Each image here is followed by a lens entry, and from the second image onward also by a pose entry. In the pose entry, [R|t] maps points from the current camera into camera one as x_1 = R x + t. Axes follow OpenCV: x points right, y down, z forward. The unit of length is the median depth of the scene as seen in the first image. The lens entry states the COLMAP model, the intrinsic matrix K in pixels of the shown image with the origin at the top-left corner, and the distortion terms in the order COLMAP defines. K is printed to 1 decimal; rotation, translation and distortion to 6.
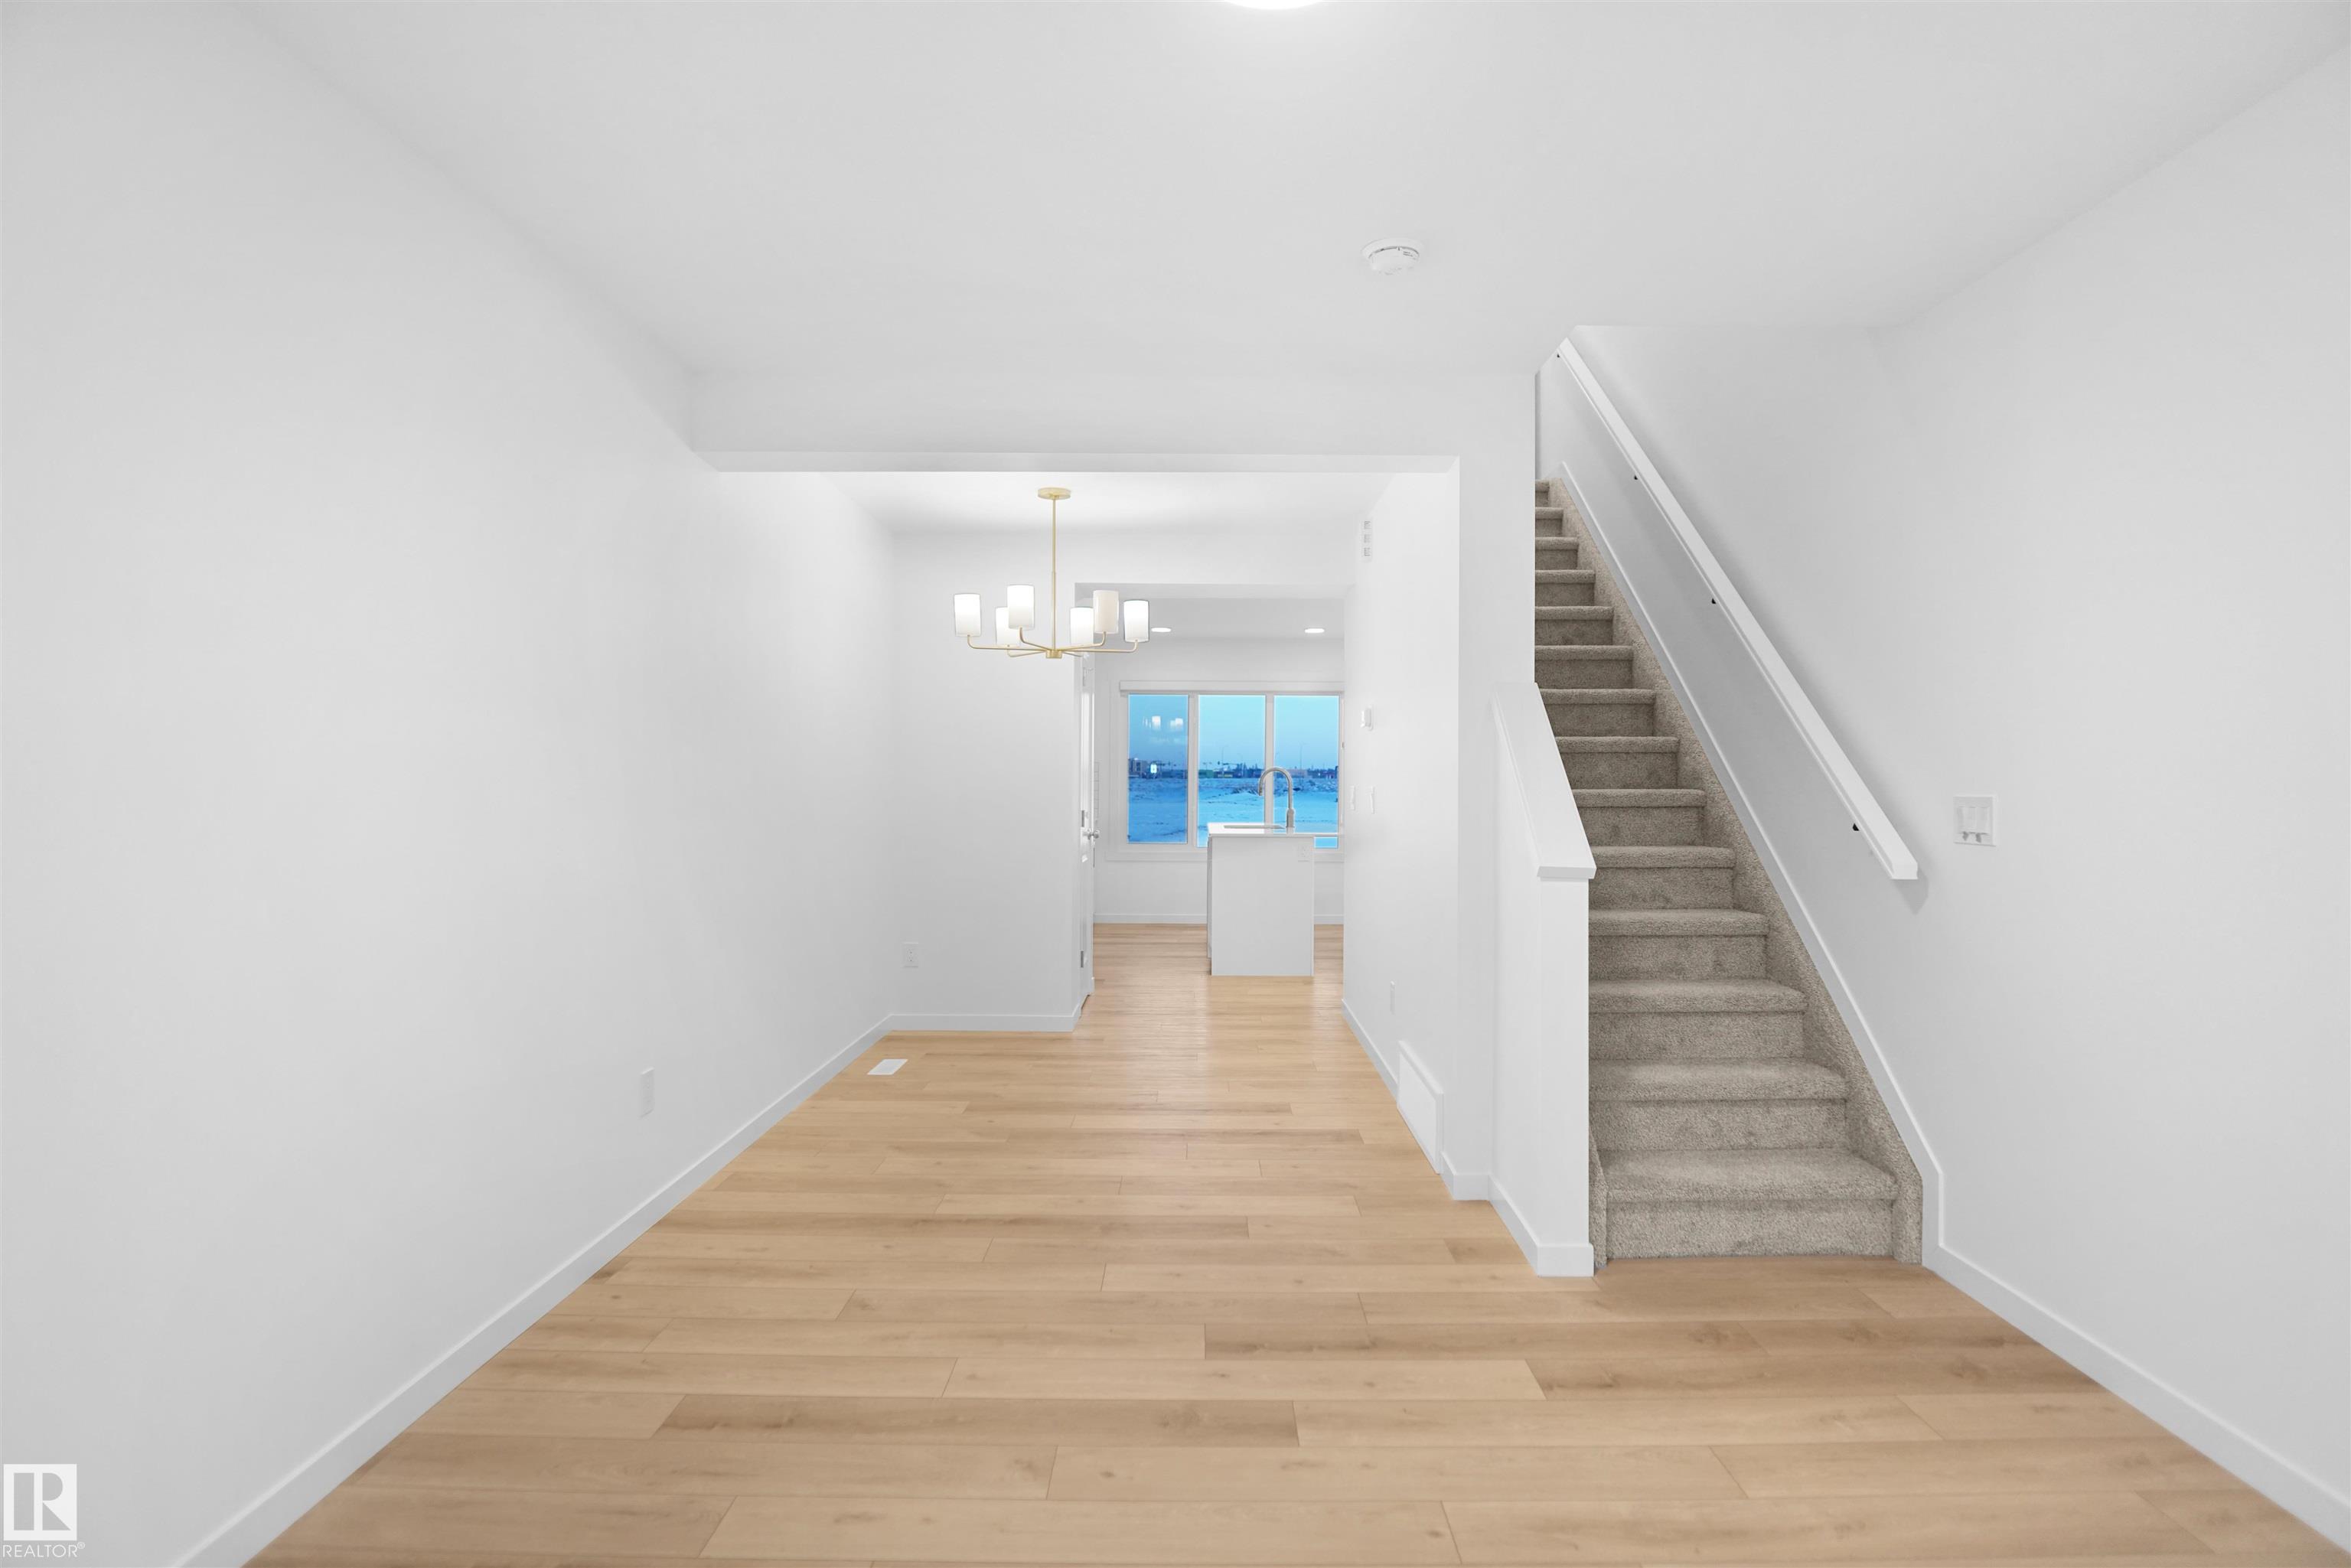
lens RADIAL K [[1278.7, 0, 1175.9], [0, 1278.7, 771.4], [0, 0, 1]] dist [-0.027147, 0.001153]
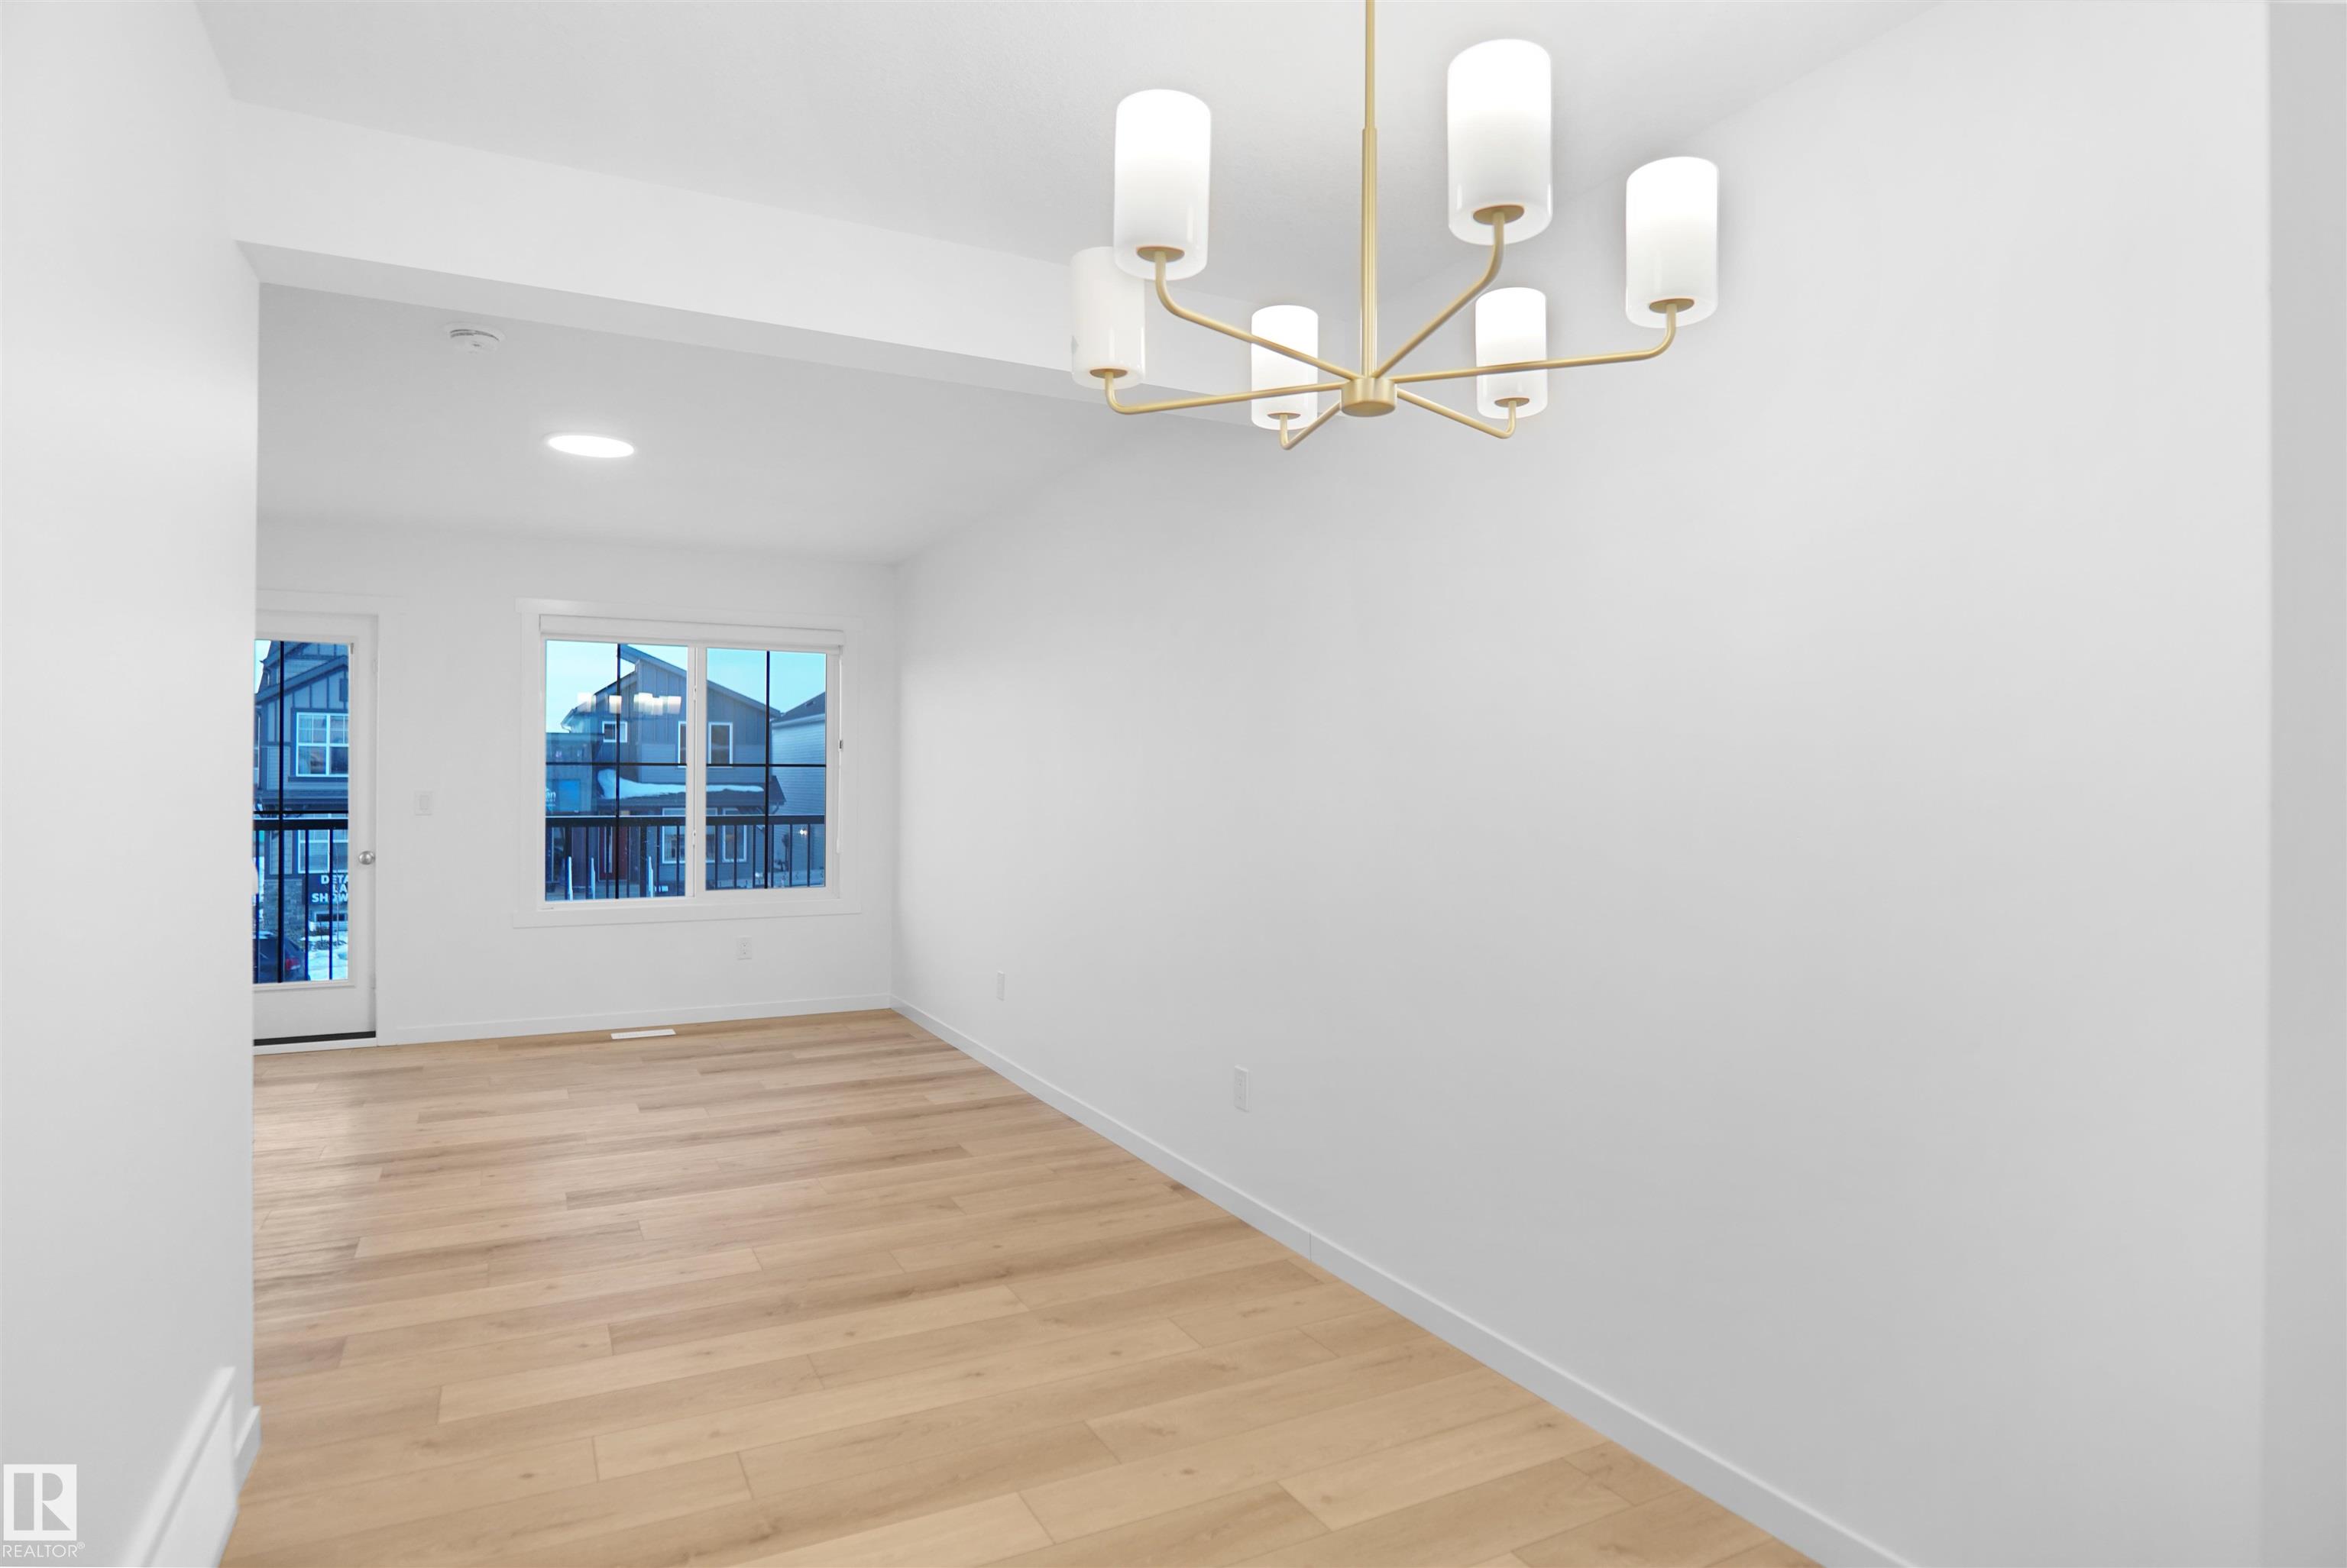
lens RADIAL K [[1276.4, 0, 1173.9], [0, 1276.4, 771.4], [0, 0, 1]] dist [-0.027147, 0.001153]
pose [[-0.879017, -0.012202, -0.476634, 0.128856], [-0.006931, 0.999894, -0.012816, 0.010674], [0.476740, -0.007962, -0.879008, 1.884644]]
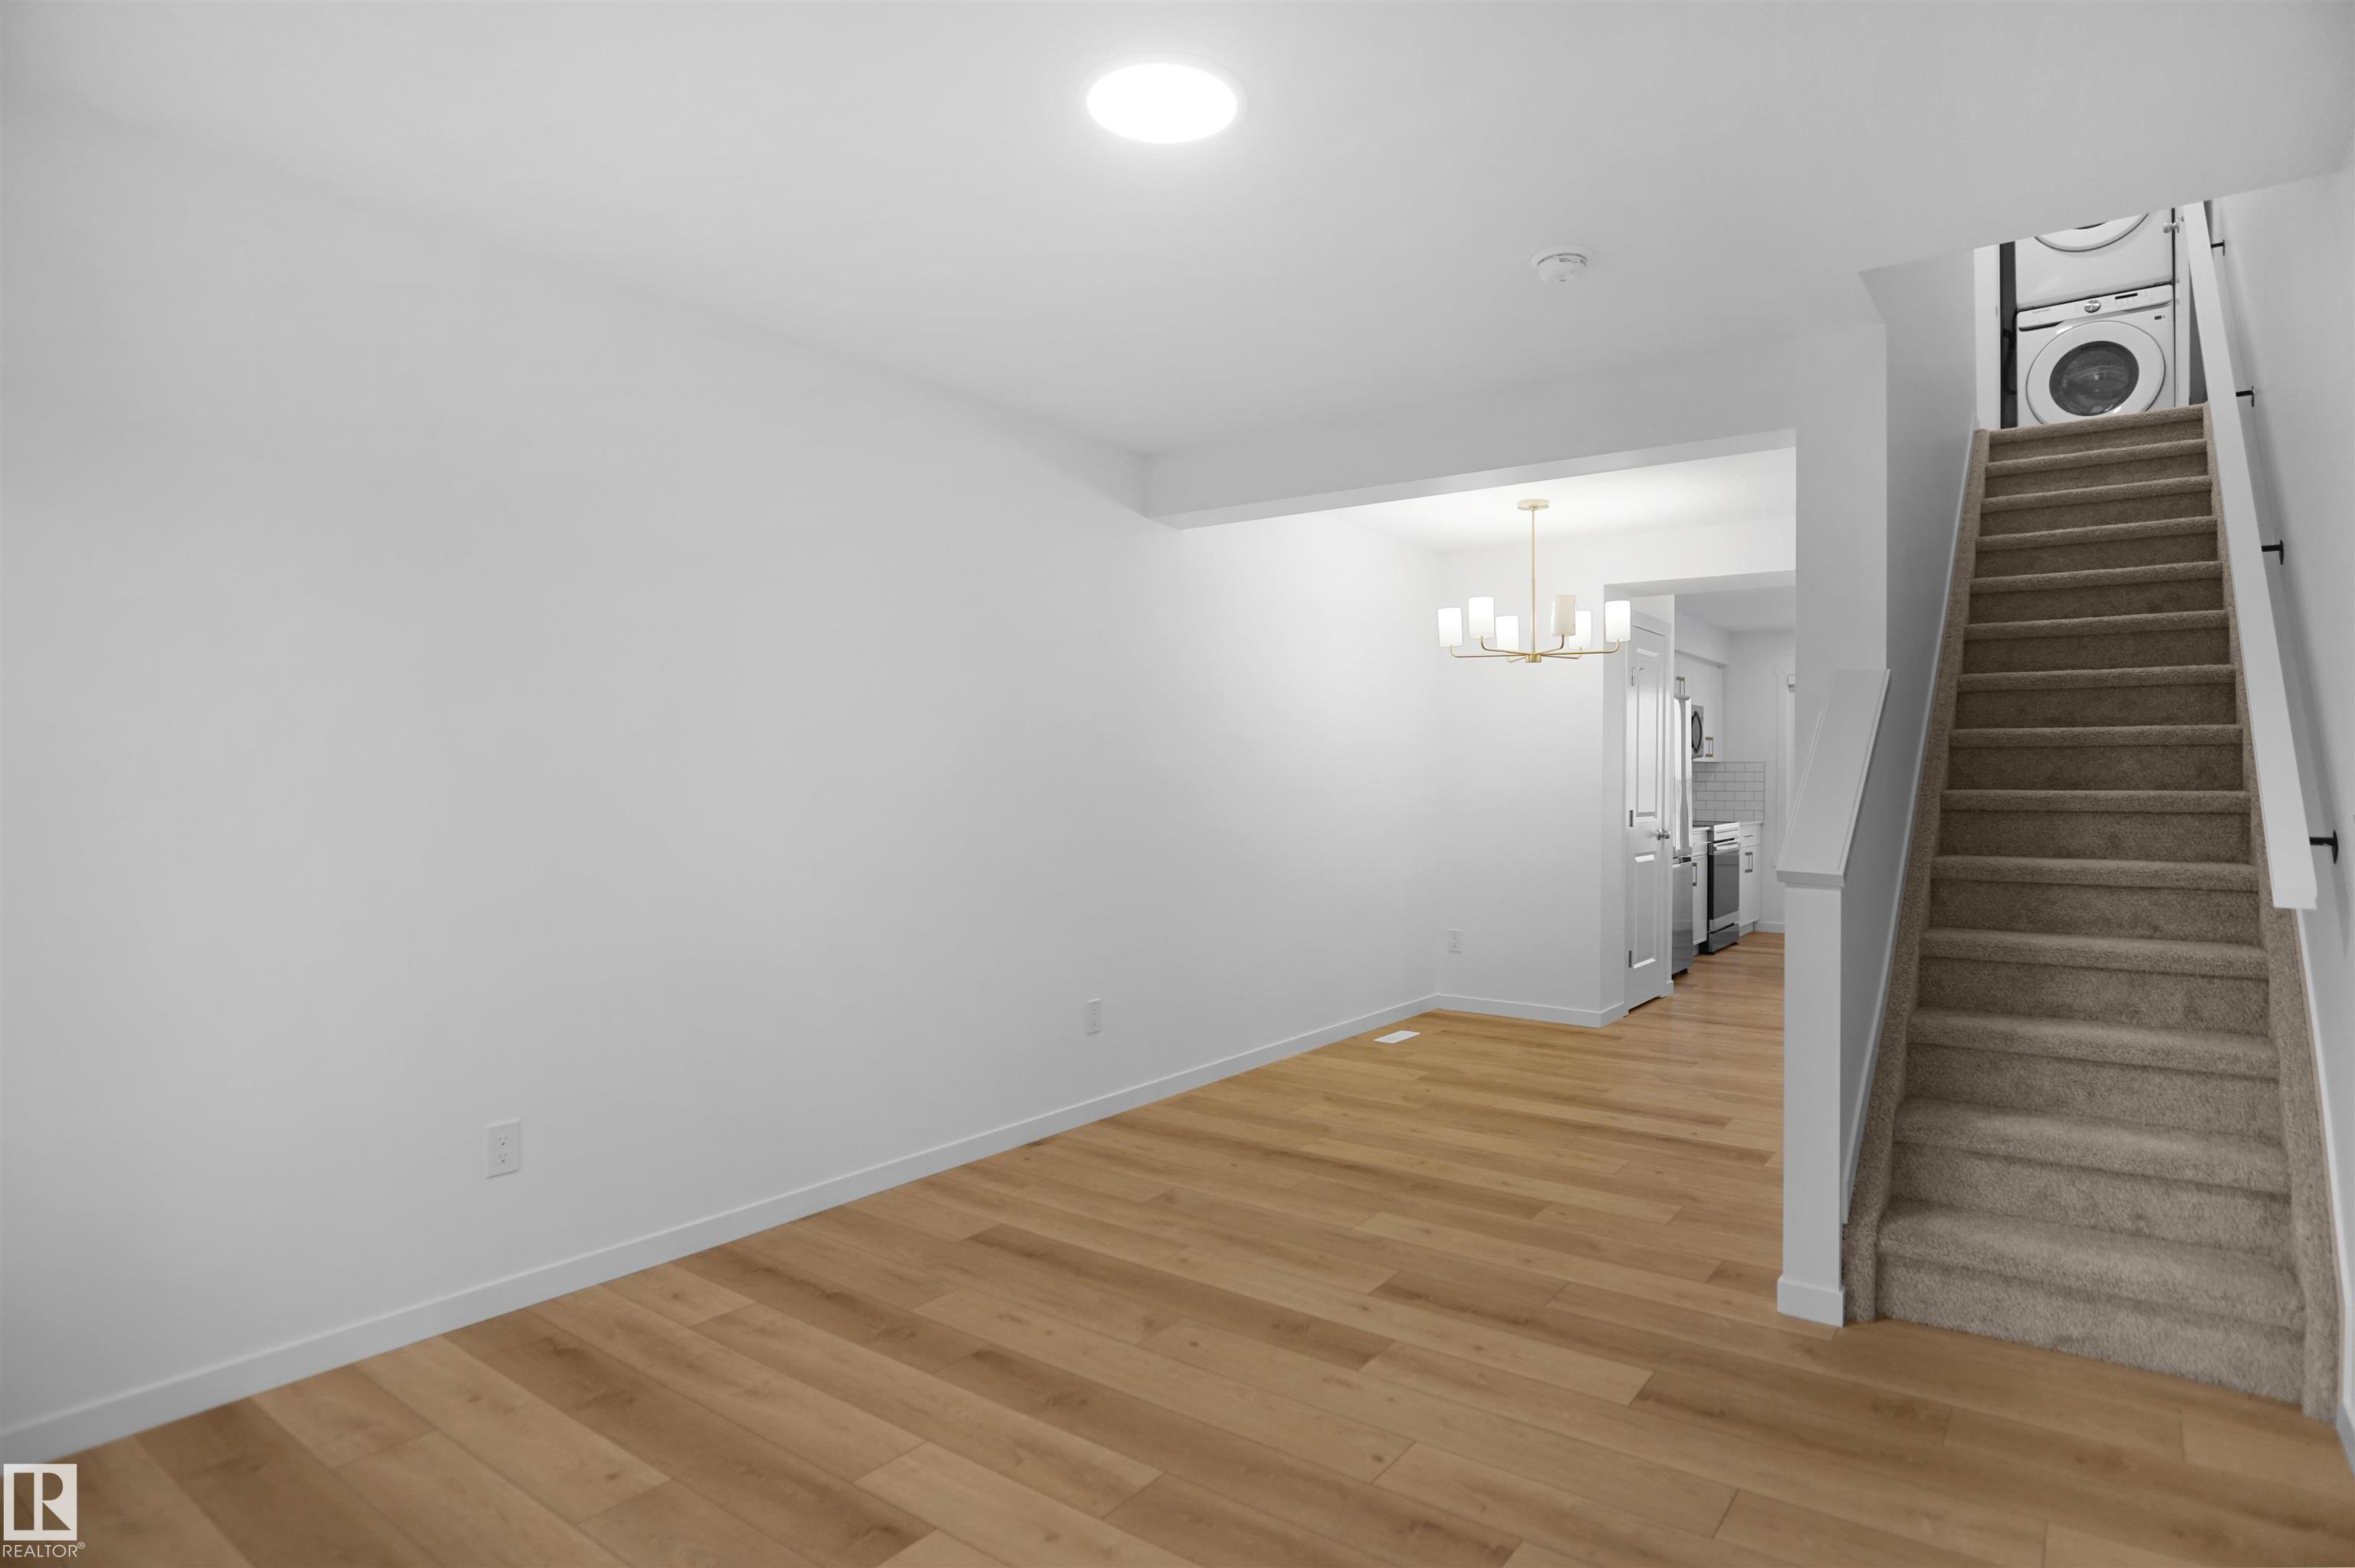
lens RADIAL K [[1253.1, 0, 1203.0], [0, 1253.1, 783.2], [0, 0, 1]] dist [-0.039882, 0.014779]
pose [[0.811664, 0.001200, -0.584123, 0.427036], [0.003215, 0.999974, 0.006523, 0.002984], [0.584115, -0.007172, 0.811639, 0.021818]]
